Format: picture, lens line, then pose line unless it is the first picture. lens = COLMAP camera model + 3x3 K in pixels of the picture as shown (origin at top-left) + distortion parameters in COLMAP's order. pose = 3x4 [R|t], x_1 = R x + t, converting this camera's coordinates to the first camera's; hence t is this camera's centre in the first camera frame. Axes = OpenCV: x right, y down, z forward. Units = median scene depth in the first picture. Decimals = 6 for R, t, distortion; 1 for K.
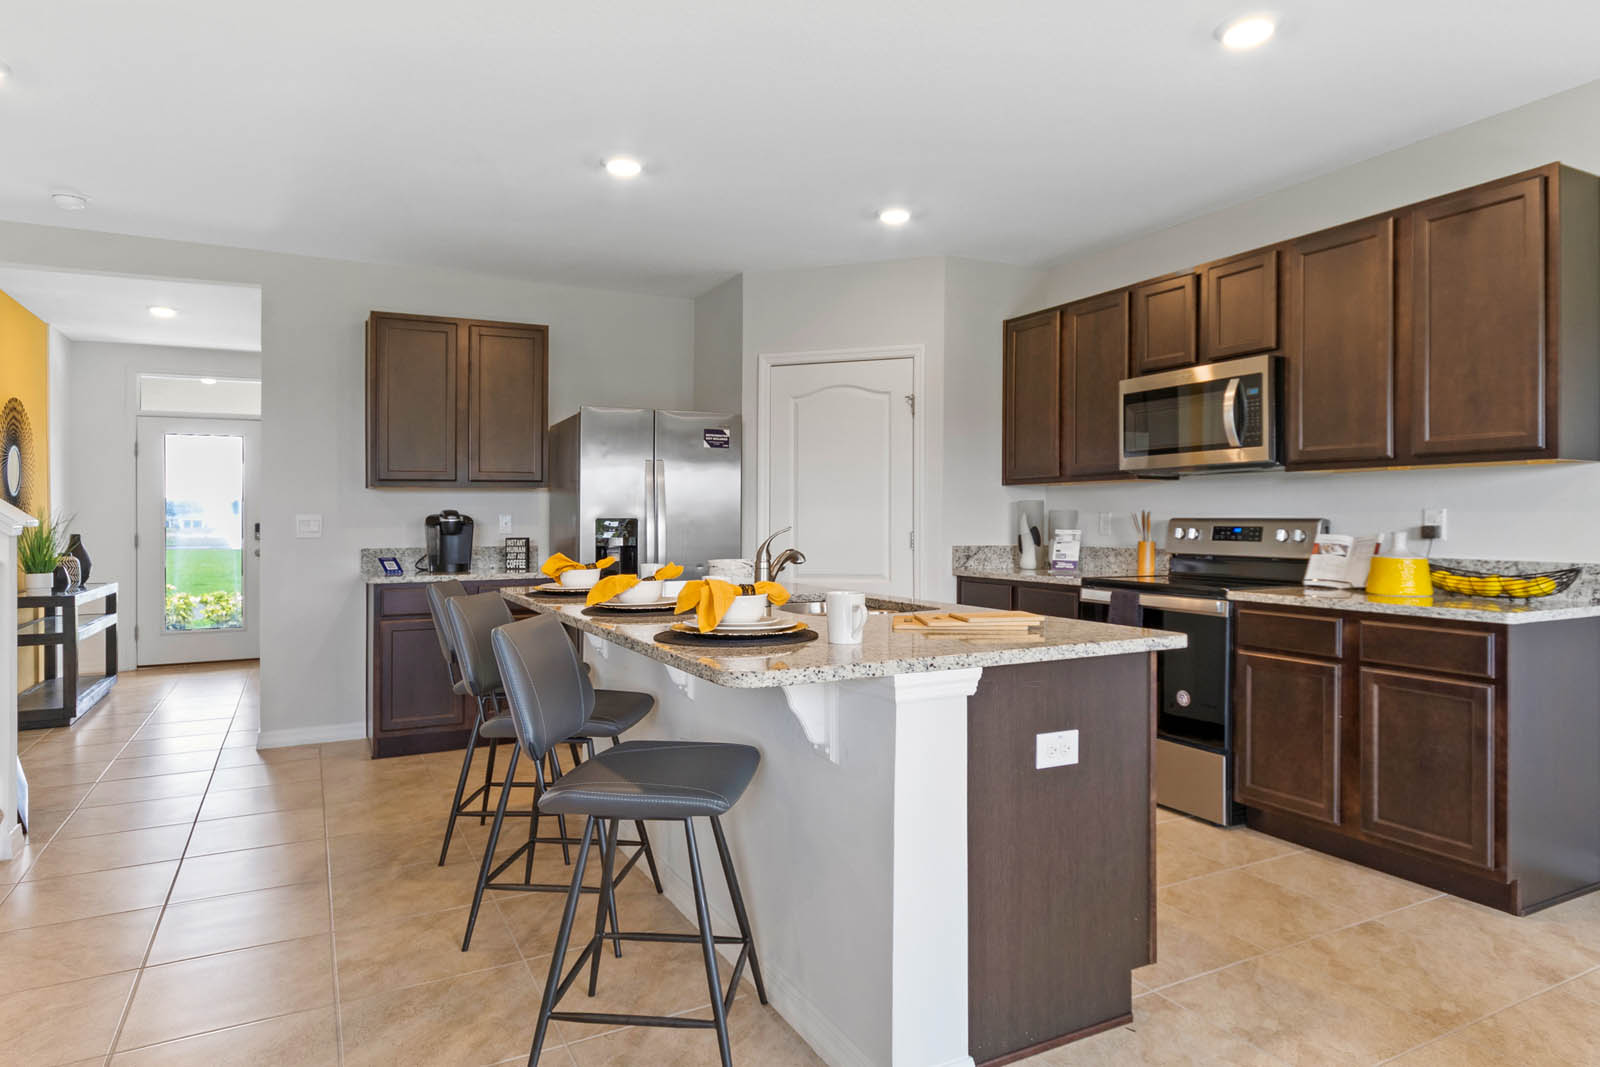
lens RADIAL K [[954.7, 0, 800.0], [0, 954.7, 533.5], [0, 0, 1]] dist [0.021722, 0.000188]
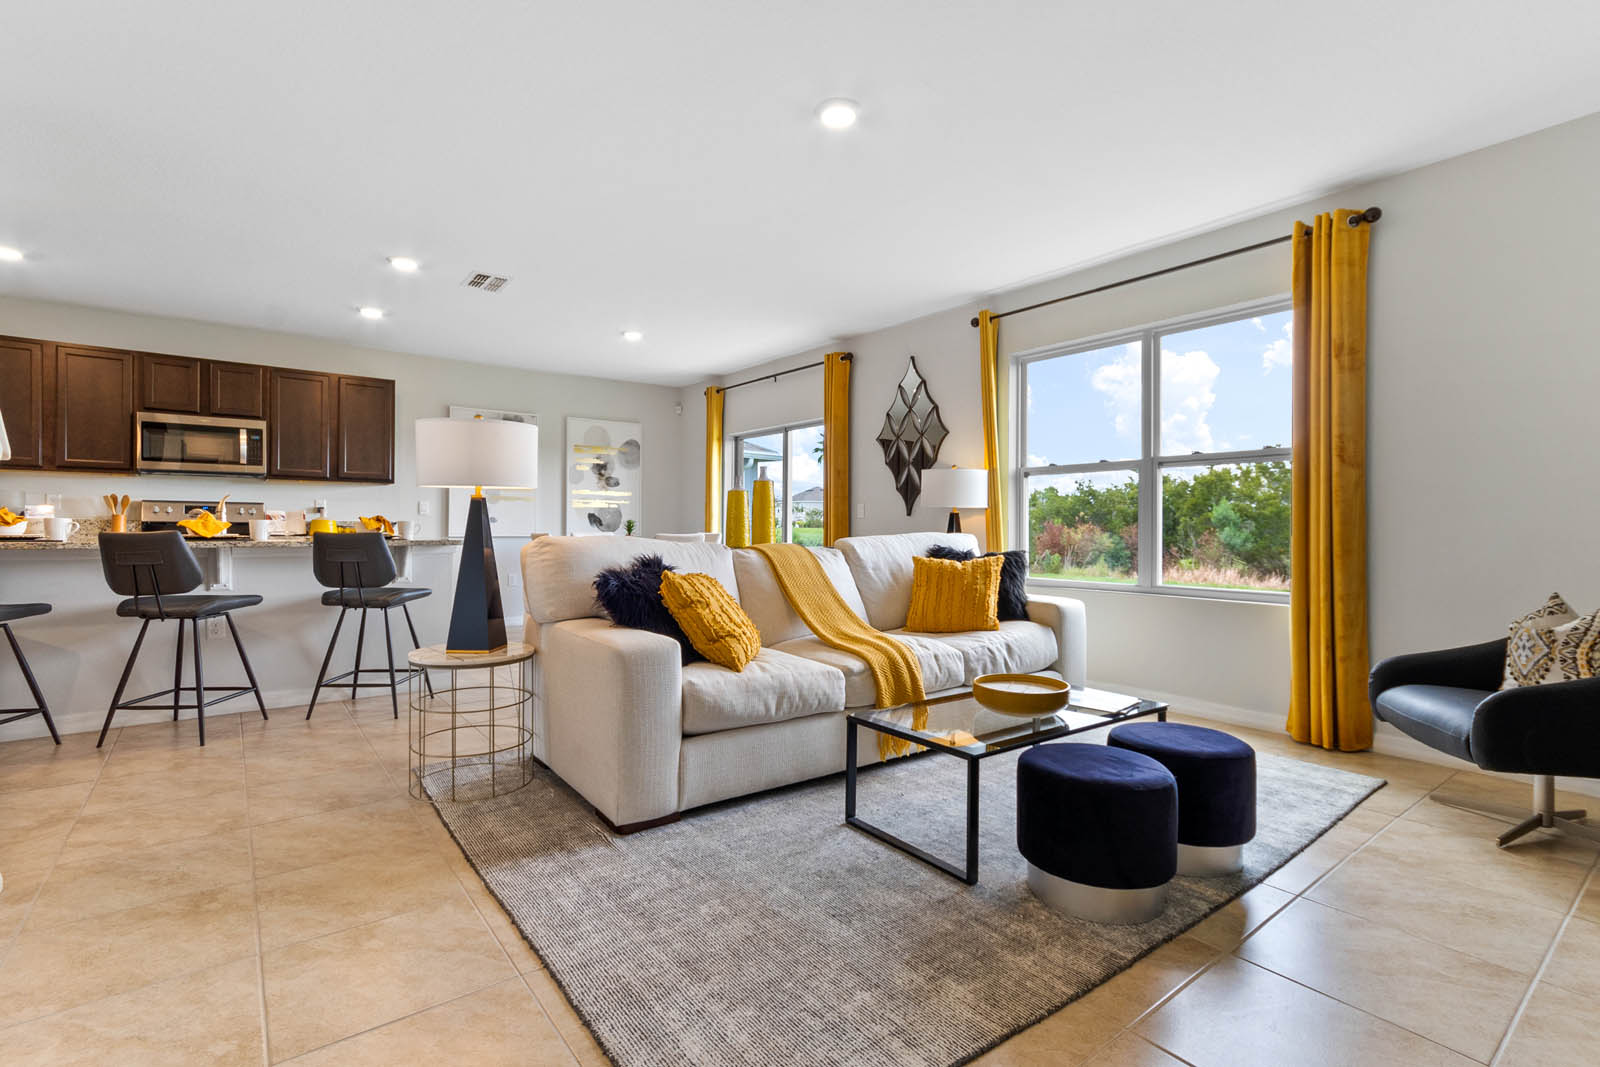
lens RADIAL K [[740.1, 0, 800.0], [0, 740.1, 533.5], [0, 0, 1]] dist [-0.000293, -0.000030]
pose [[-0.174967, 0.002147, 0.984572, -0.945243], [0.017906, 0.999839, 0.001002, 0.053717], [-0.984411, 0.017806, -0.174978, 0.119322]]
